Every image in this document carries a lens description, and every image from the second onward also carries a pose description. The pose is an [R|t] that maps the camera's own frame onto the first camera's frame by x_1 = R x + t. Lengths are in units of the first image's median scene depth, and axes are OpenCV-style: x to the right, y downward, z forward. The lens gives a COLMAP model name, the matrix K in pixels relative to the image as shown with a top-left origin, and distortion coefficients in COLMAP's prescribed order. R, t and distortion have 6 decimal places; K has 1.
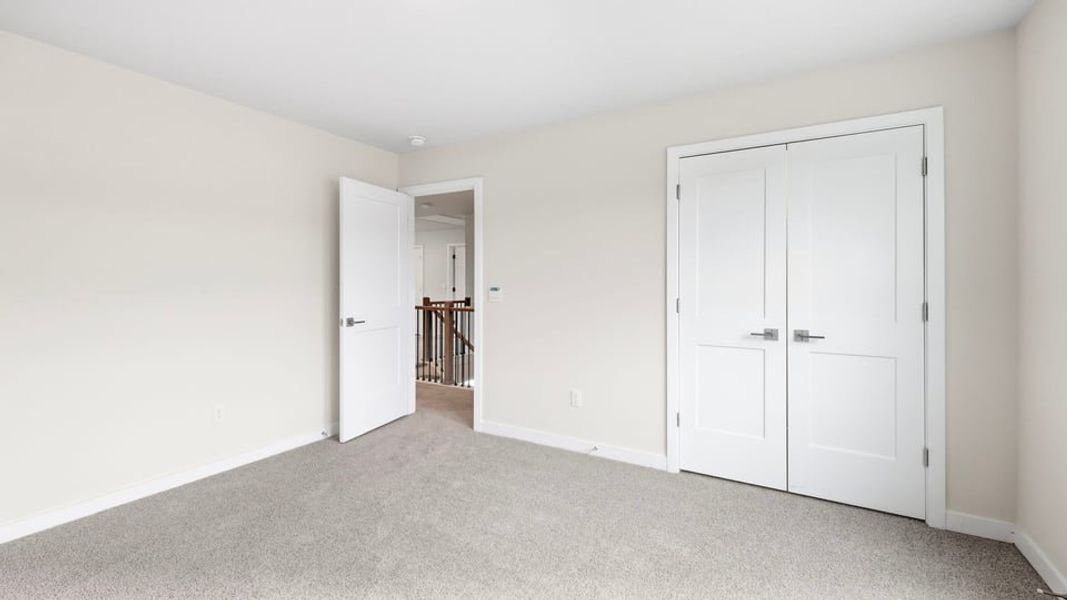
lens RADIAL K [[454.6, 0, 533.6], [0, 454.6, 292.8], [0, 0, 1]] dist [0.001615, -0.000273]
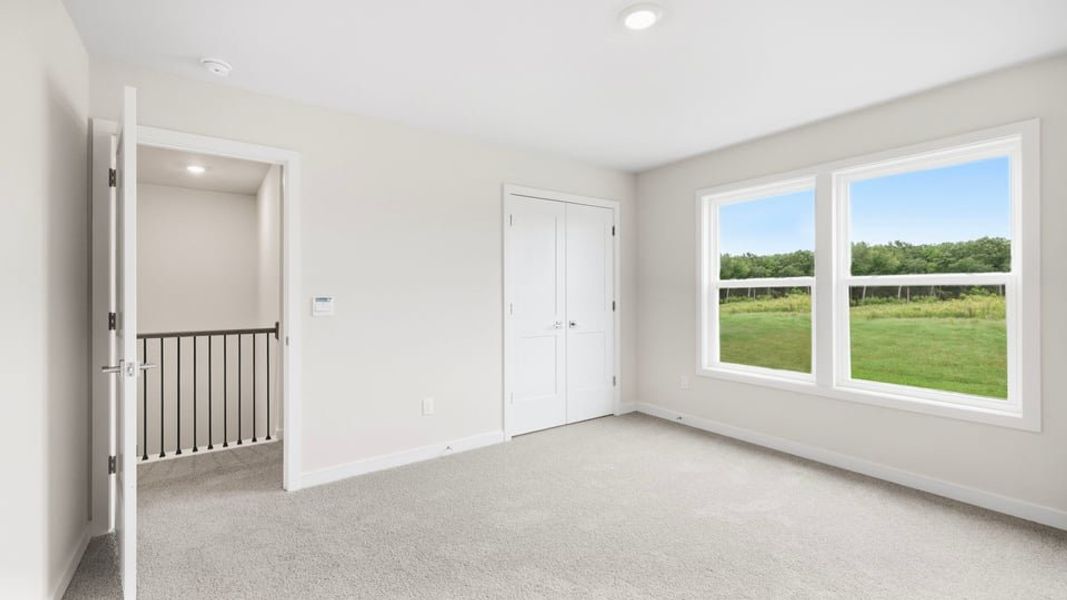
lens RADIAL K [[454.6, 0, 533.6], [0, 454.6, 292.8], [0, 0, 1]] dist [0.001615, -0.000273]
pose [[0.394666, -0.010772, 0.918762, -0.817337], [0.019214, 0.999809, 0.003469, -0.019783], [-0.918624, 0.016285, 0.394797, 0.427867]]
